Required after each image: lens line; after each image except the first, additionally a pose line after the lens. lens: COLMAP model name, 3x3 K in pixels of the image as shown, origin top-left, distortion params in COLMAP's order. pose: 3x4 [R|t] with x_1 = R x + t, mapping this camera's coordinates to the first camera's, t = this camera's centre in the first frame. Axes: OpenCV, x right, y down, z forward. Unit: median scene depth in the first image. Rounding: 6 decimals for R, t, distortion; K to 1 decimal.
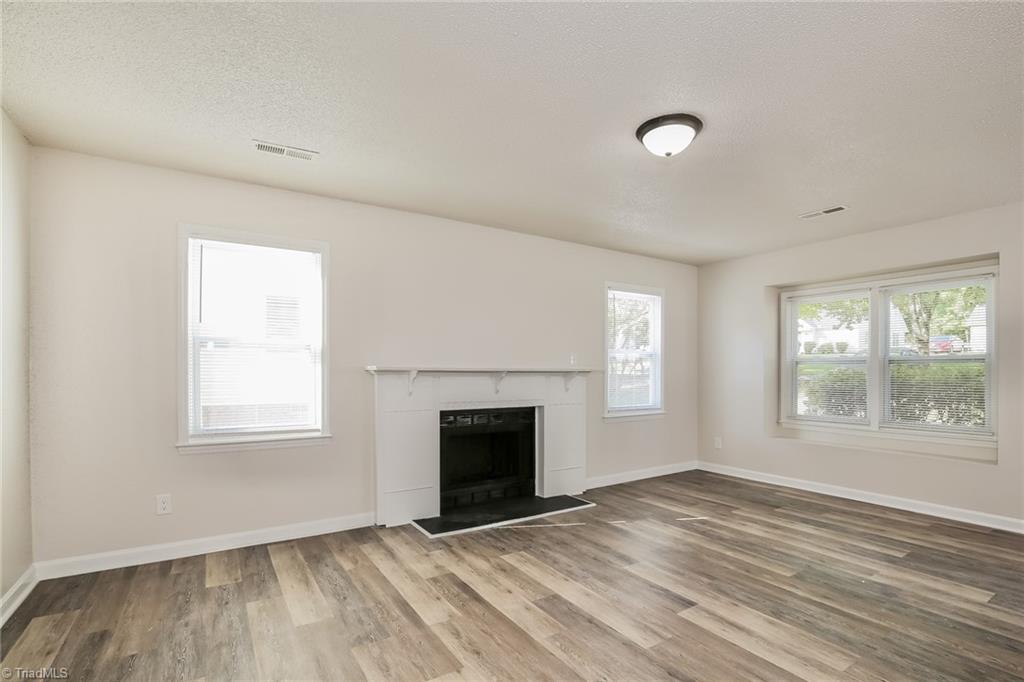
lens RADIAL K [[477.0, 0, 511.9], [0, 477.0, 369.1], [0, 0, 1]] dist [-0.028820, 0.000369]
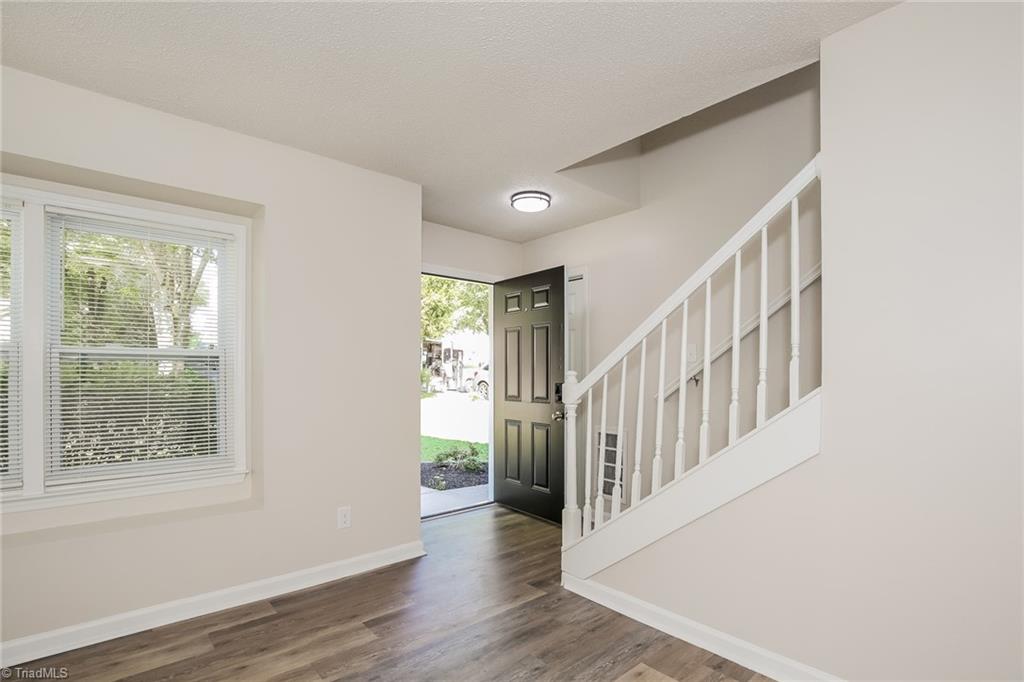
lens RADIAL K [[483.3, 0, 510.9], [0, 483.3, 382.0], [0, 0, 1]] dist [-0.029301, 0.000373]
pose [[-0.145177, -0.016616, 0.989266, 0.224701], [-0.004092, 0.999860, 0.016194, 0.001781], [-0.989397, -0.001697, -0.145225, 0.585837]]
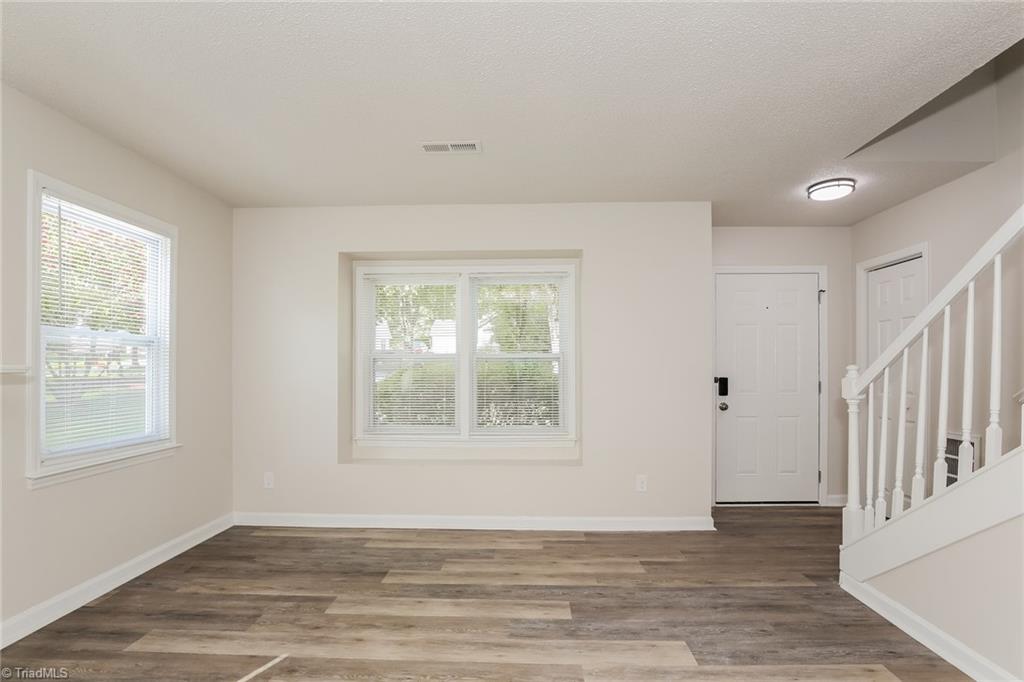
lens RADIAL K [[477.0, 0, 511.9], [0, 477.0, 369.1], [0, 0, 1]] dist [-0.028820, 0.000369]
pose [[0.567285, -0.001084, 0.823521, 0.106690], [0.001383, 0.999999, 0.000364, 0.001787], [-0.823520, 0.000933, 0.567286, 0.438247]]
